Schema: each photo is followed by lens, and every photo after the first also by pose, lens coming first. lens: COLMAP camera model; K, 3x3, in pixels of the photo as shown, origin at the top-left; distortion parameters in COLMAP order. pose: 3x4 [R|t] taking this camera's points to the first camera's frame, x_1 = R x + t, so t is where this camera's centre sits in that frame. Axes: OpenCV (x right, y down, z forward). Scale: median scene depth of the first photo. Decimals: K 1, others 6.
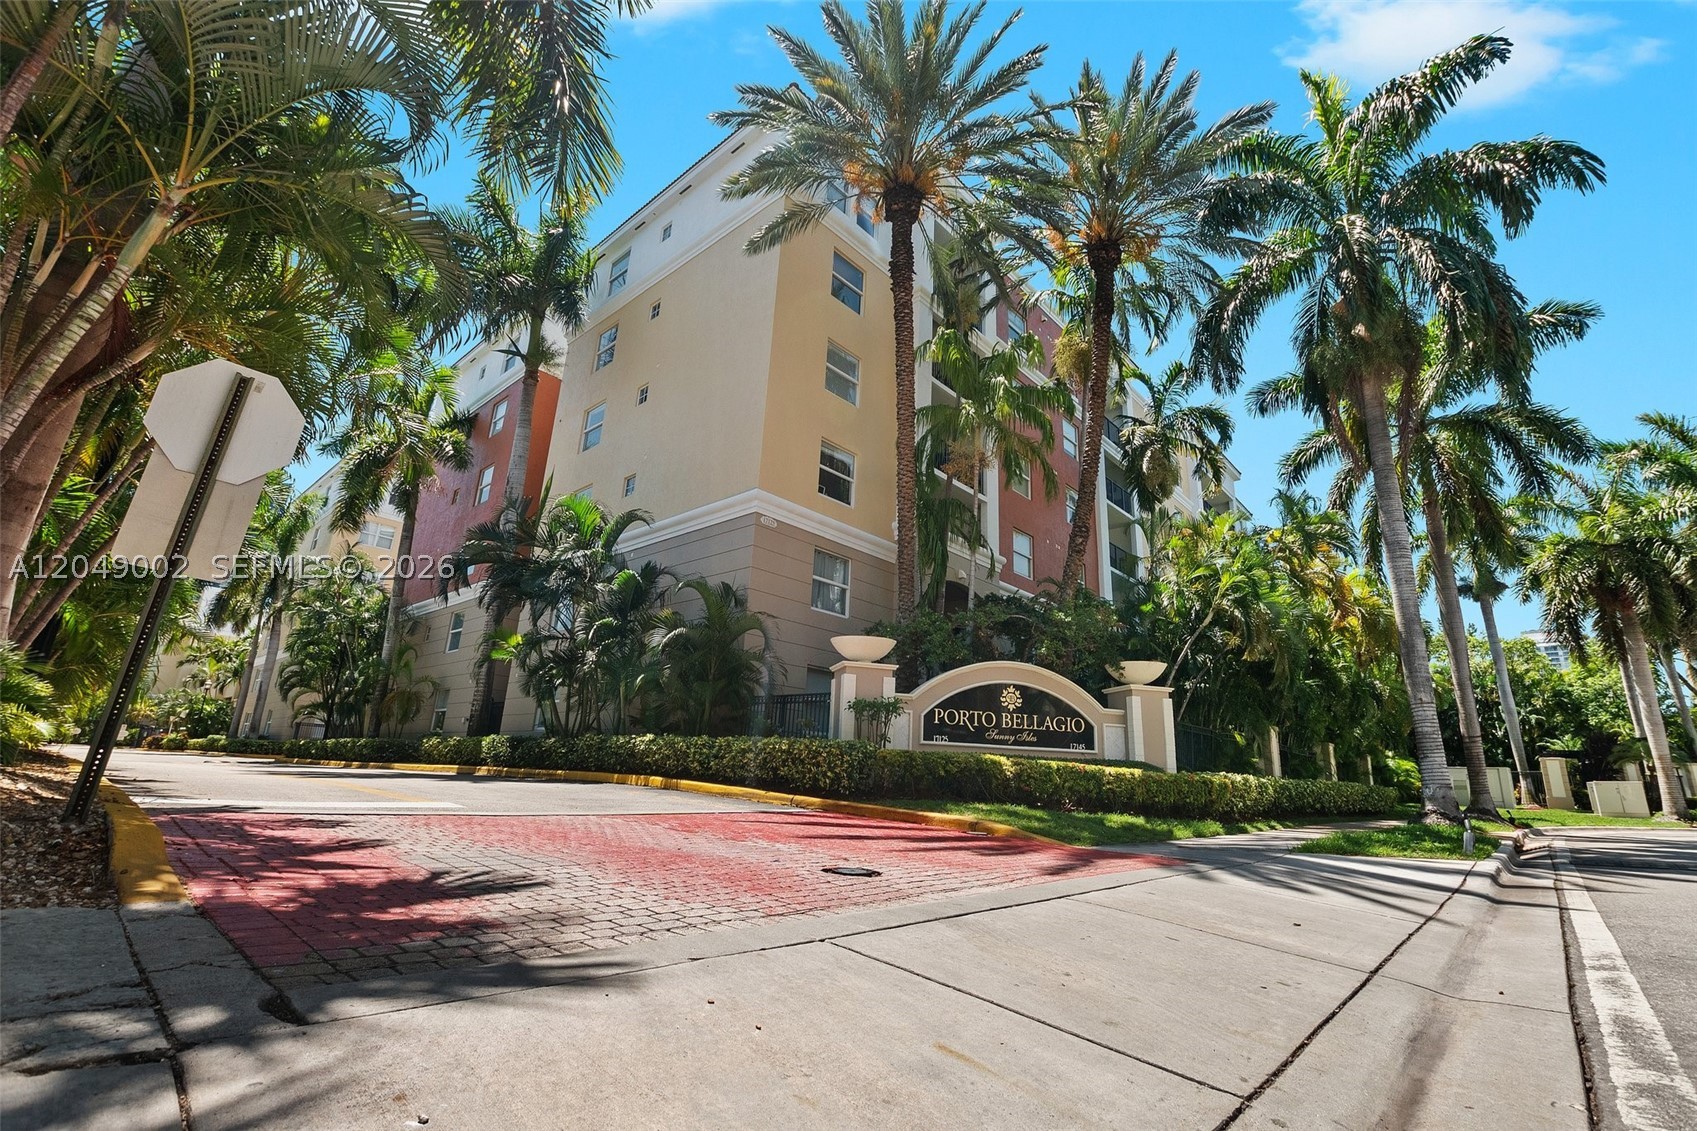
lens RADIAL K [[749.1, 0, 861.6], [0, 749.1, 554.1], [0, 0, 1]] dist [-0.029847, 0.006171]
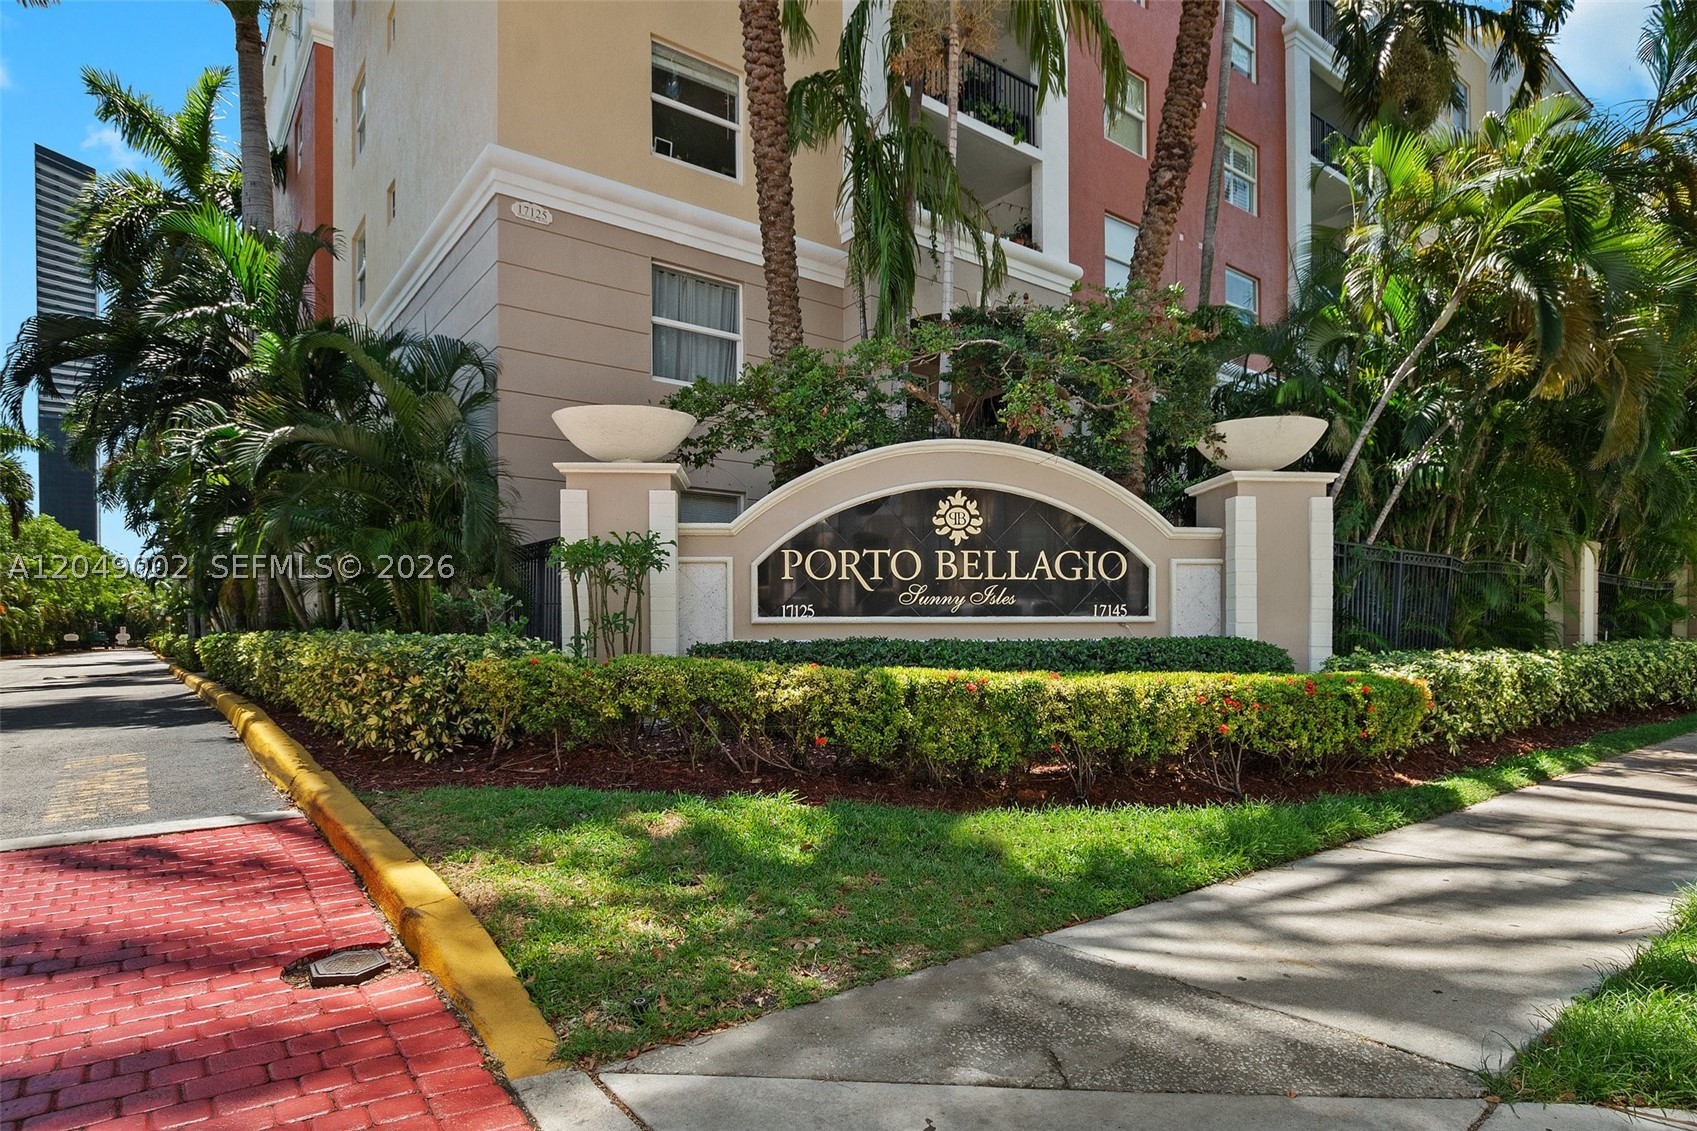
lens RADIAL K [[956.0, 0, 858.0], [0, 956.0, 628.8], [0, 0, 1]] dist [-0.006971, -0.000954]
pose [[0.982526, -0.047340, -0.180006, 0.242257], [0.095564, 0.958215, 0.269612, 0.091163], [0.159721, -0.282103, 0.945995, 0.400541]]
